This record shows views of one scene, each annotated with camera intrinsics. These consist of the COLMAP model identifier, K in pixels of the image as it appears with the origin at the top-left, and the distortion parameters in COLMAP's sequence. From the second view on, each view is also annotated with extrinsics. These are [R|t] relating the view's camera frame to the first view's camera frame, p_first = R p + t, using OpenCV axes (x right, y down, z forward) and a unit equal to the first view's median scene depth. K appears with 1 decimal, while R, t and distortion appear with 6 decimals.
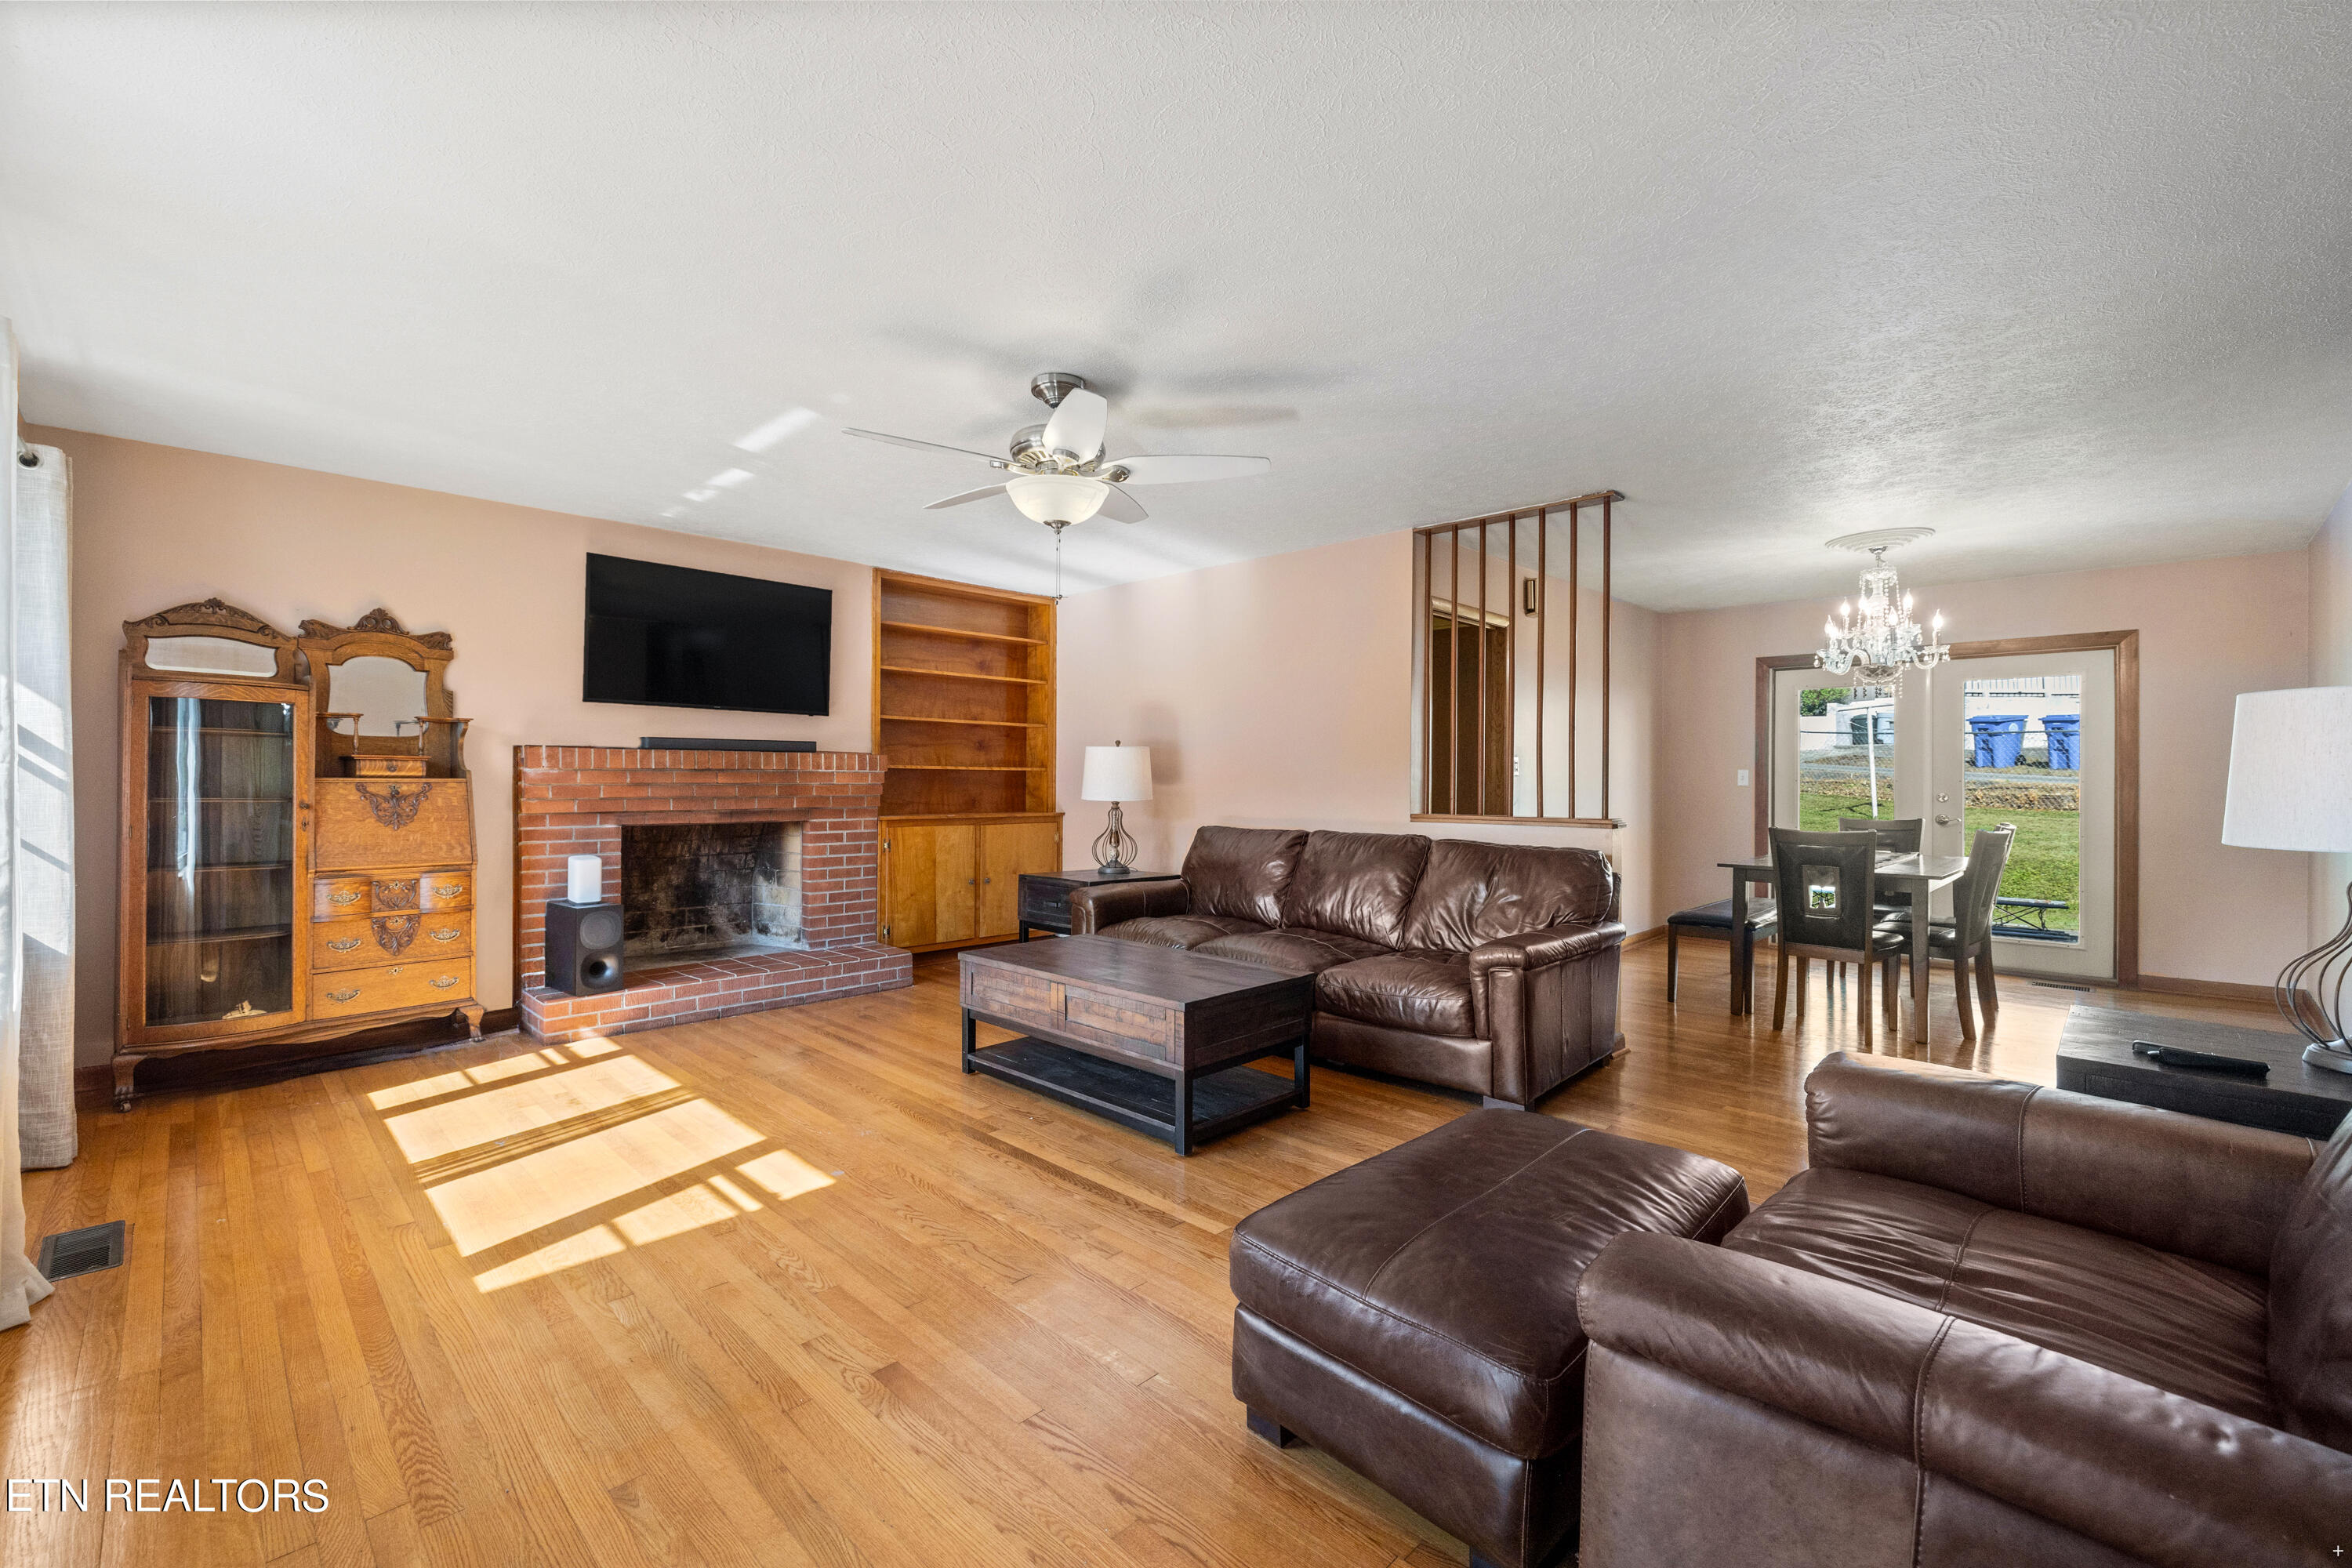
lens RADIAL K [[982.0, 0, 1170.4], [0, 982.0, 781.2], [0, 0, 1]] dist [-0.002856, -0.000362]
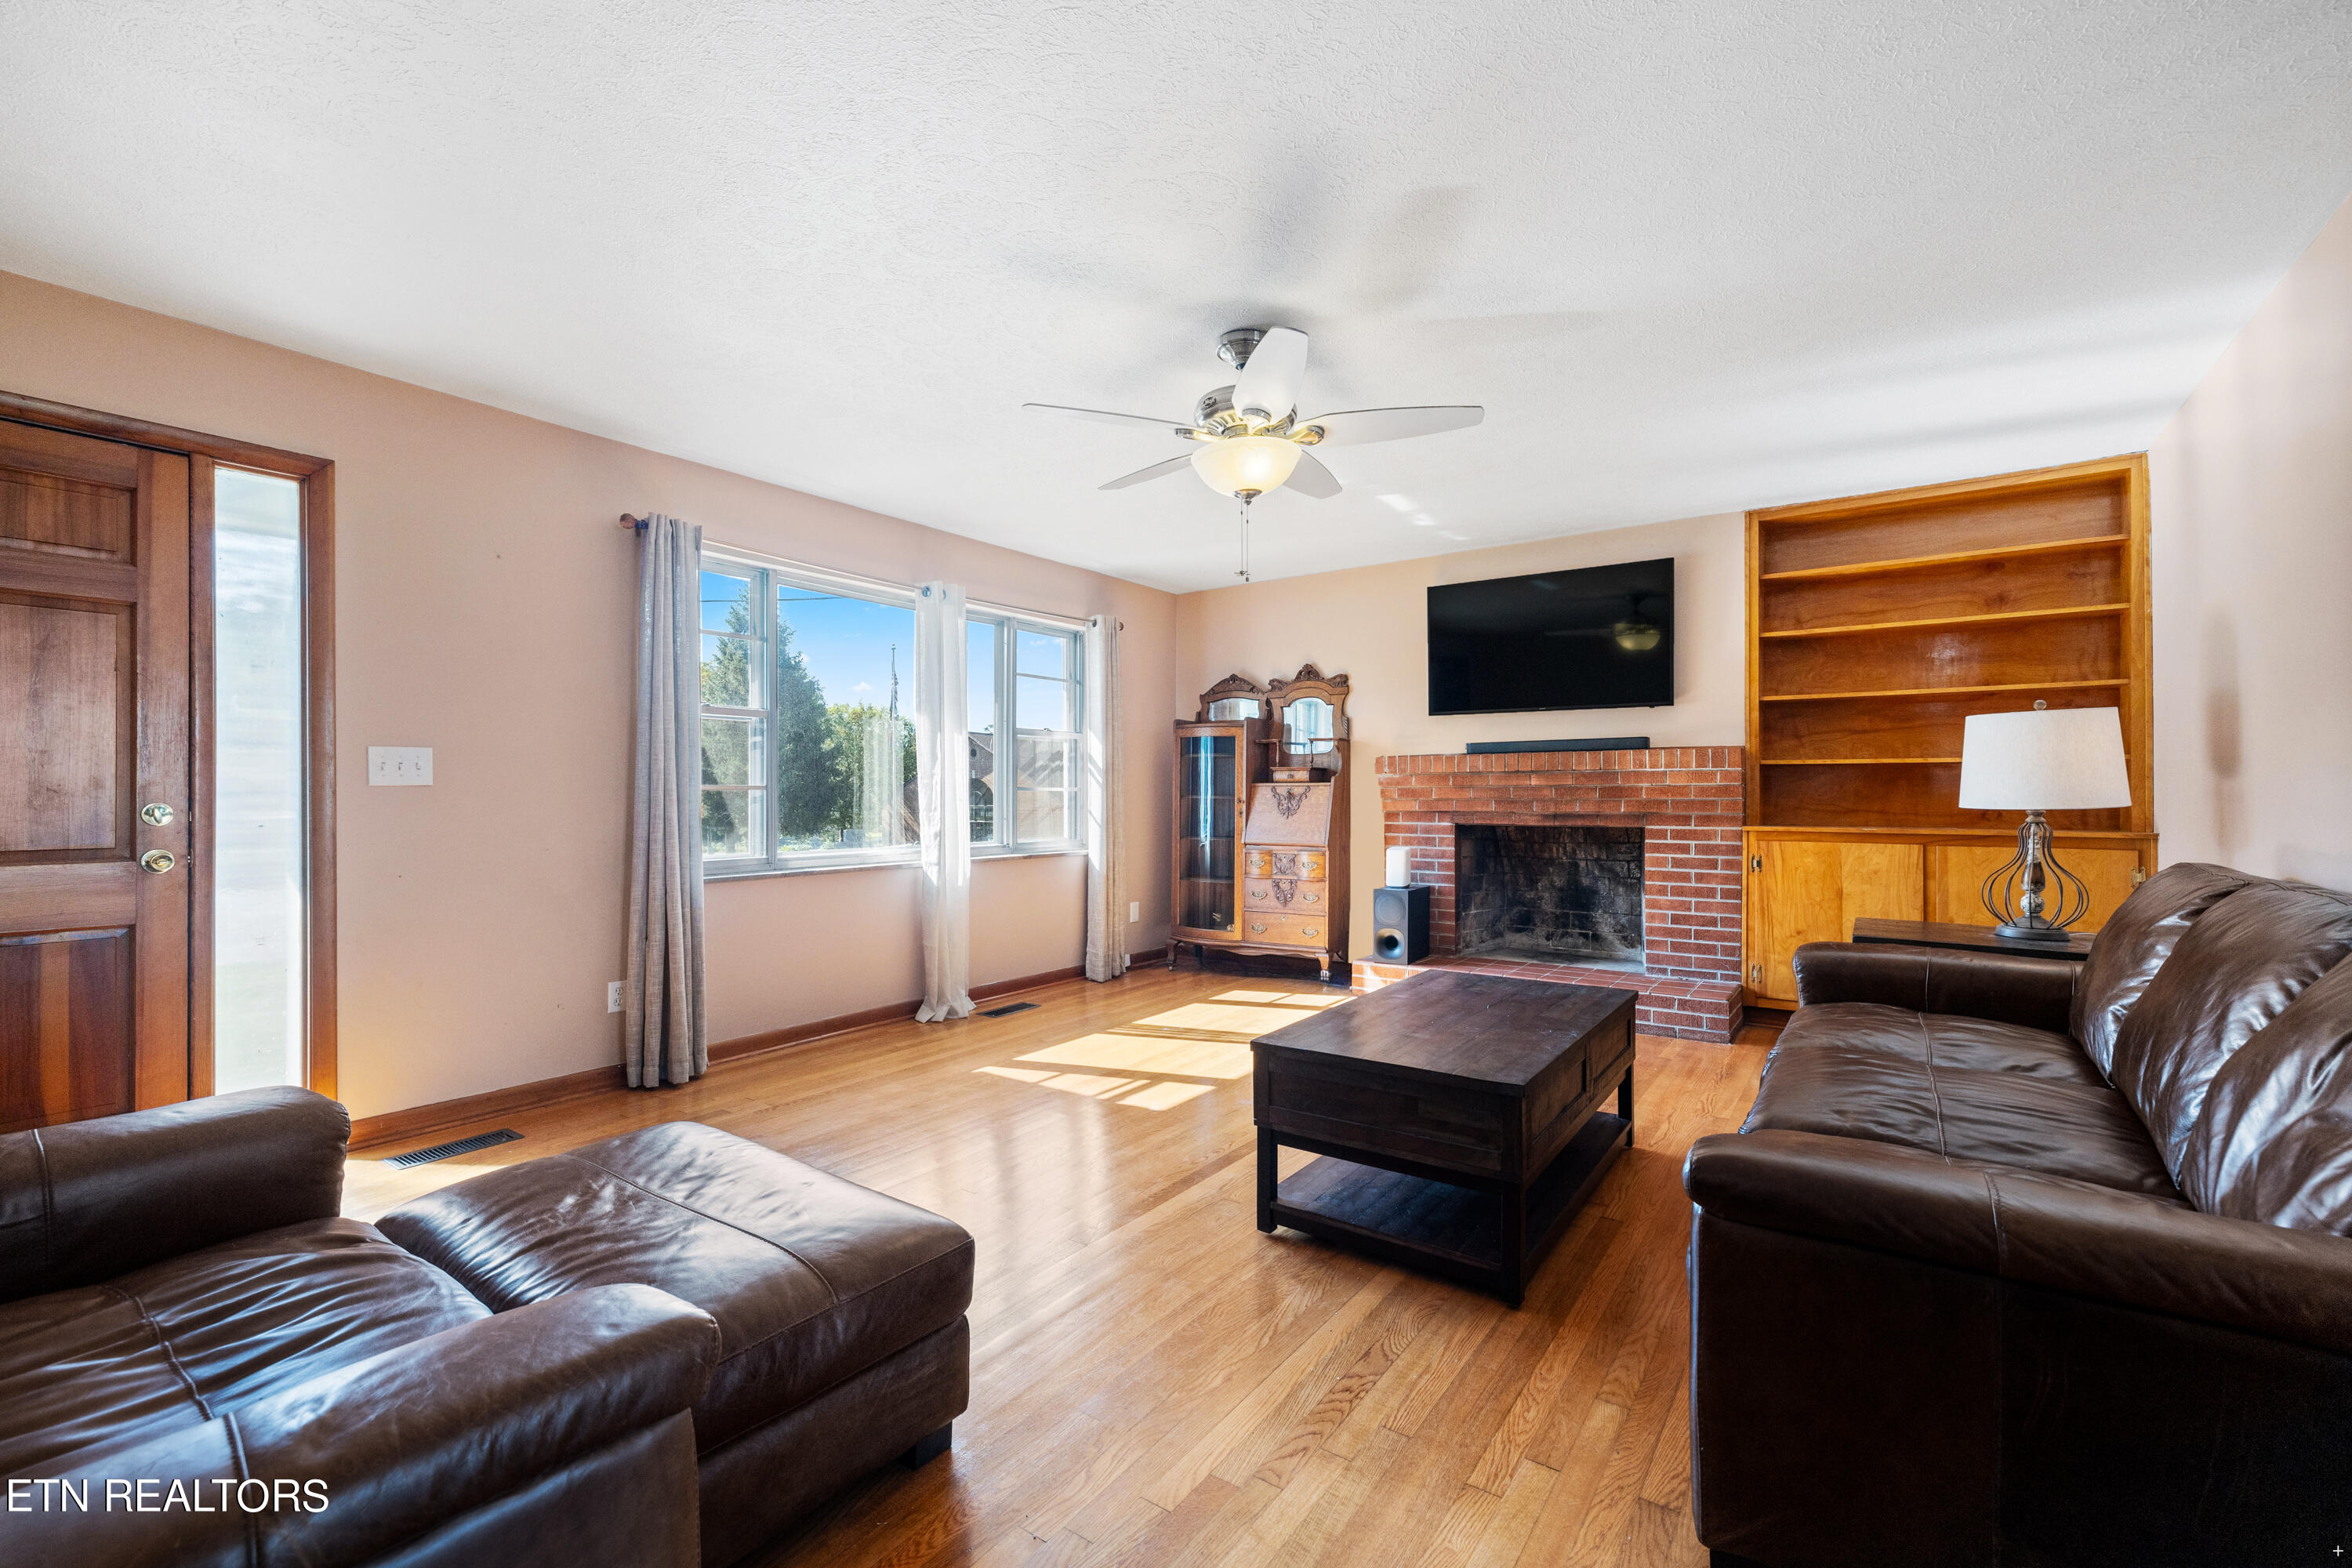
lens RADIAL K [[1040.2, 0, 1167.8], [0, 1040.2, 789.4], [0, 0, 1]] dist [-0.000211, 0.000142]
pose [[0.146302, -0.006218, -0.989220, 0.536807], [0.002585, 0.999979, -0.005903, 0.011493], [0.989237, -0.001693, 0.146315, 0.479110]]
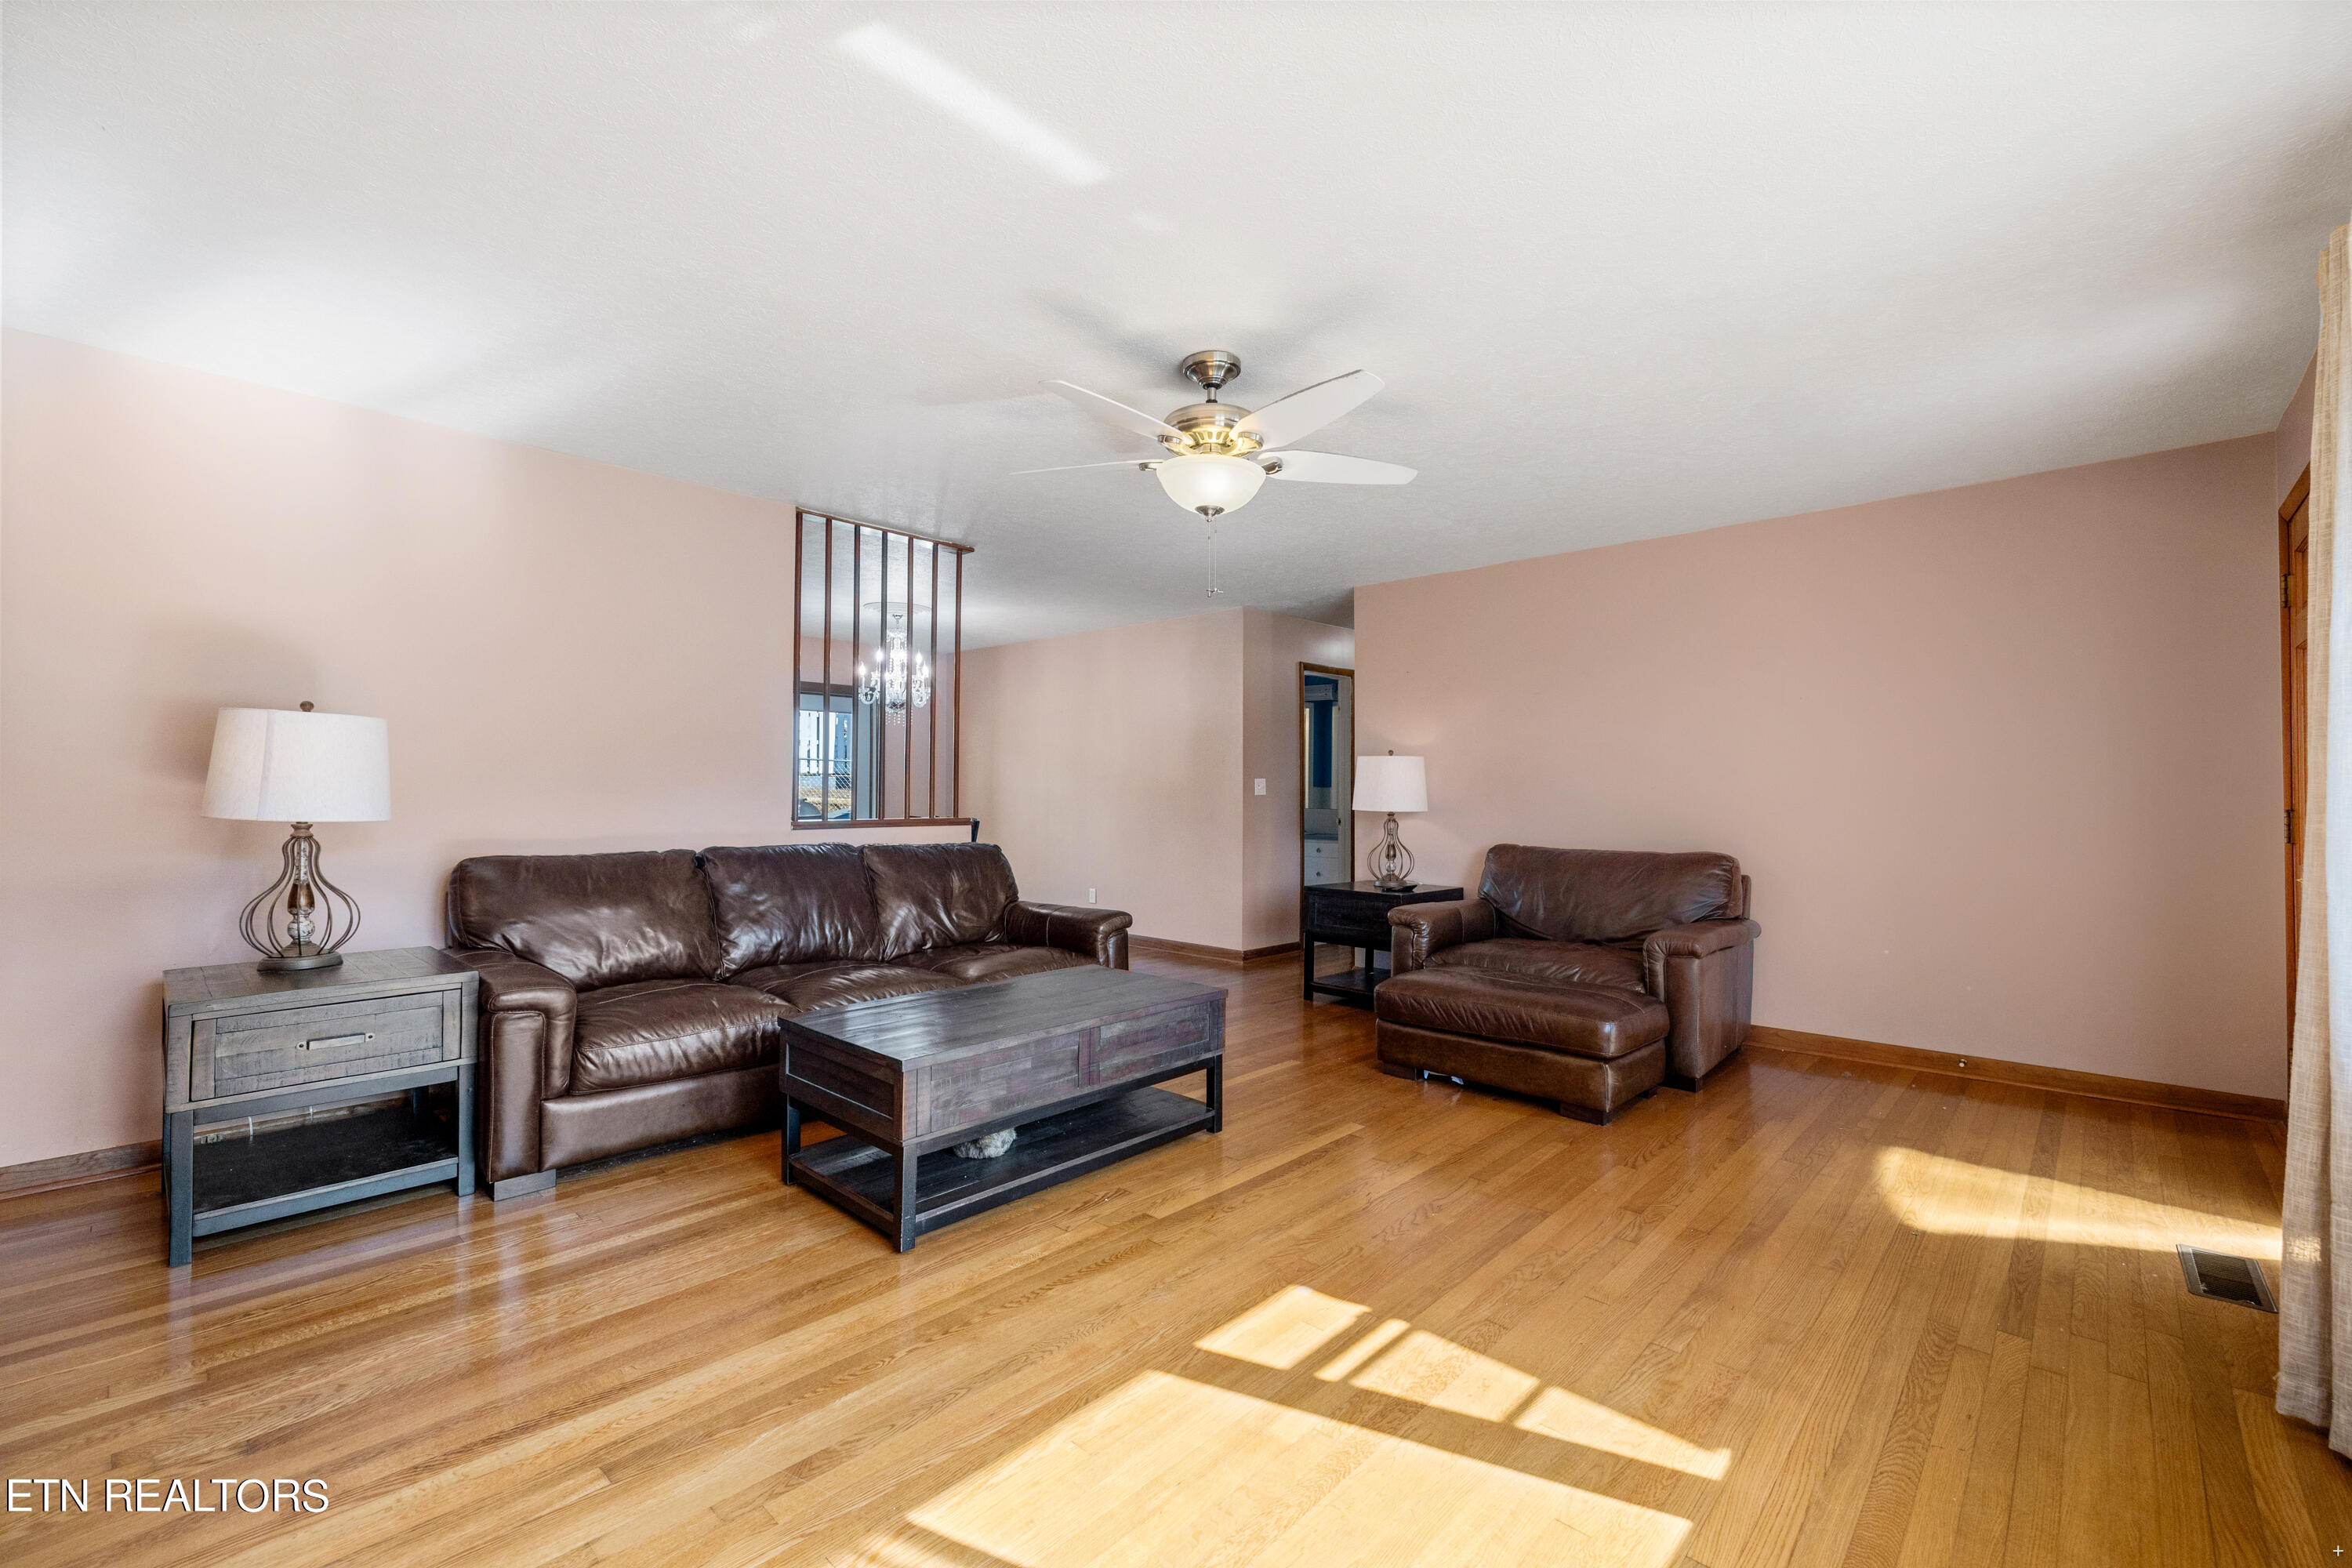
lens RADIAL K [[1023.4, 0, 1222.5], [0, 1023.4, 773.5], [0, 0, 1]] dist [0.162472, -0.000038]
pose [[-0.048922, 0.019037, 0.998621, -0.698368], [-0.007231, 0.999785, -0.019413, 0.003270], [-0.998776, -0.008171, -0.048774, 0.643256]]
